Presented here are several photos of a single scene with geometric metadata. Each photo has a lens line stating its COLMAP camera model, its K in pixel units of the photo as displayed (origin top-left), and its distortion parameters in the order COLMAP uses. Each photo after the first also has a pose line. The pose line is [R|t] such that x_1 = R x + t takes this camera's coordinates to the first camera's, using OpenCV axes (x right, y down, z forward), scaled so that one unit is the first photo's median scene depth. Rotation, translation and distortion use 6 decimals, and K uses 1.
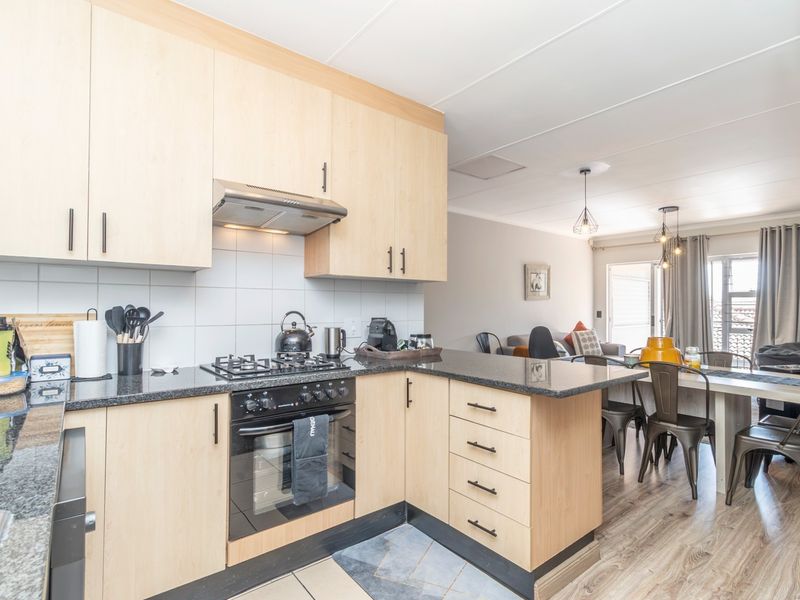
lens RADIAL K [[416.4, 0, 400.0], [0, 416.4, 300.0], [0, 0, 1]] dist [0.002821, 0.000166]
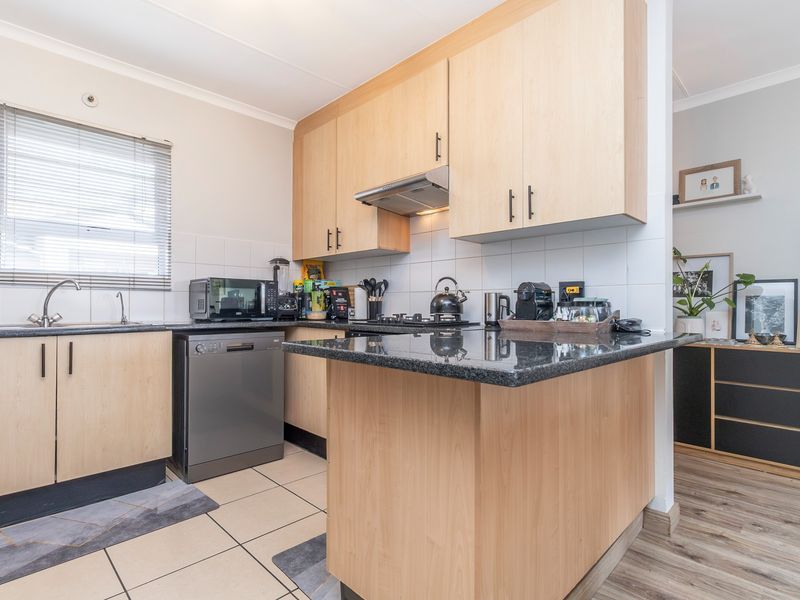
lens RADIAL K [[424.6, 0, 410.9], [0, 424.6, 299.8], [0, 0, 1]] dist [-0.000505, -0.000156]
pose [[0.115001, -0.010854, -0.993306, 0.355291], [0.017646, 0.999805, -0.008882, 0.040471], [0.993209, -0.016506, 0.115170, 0.329869]]
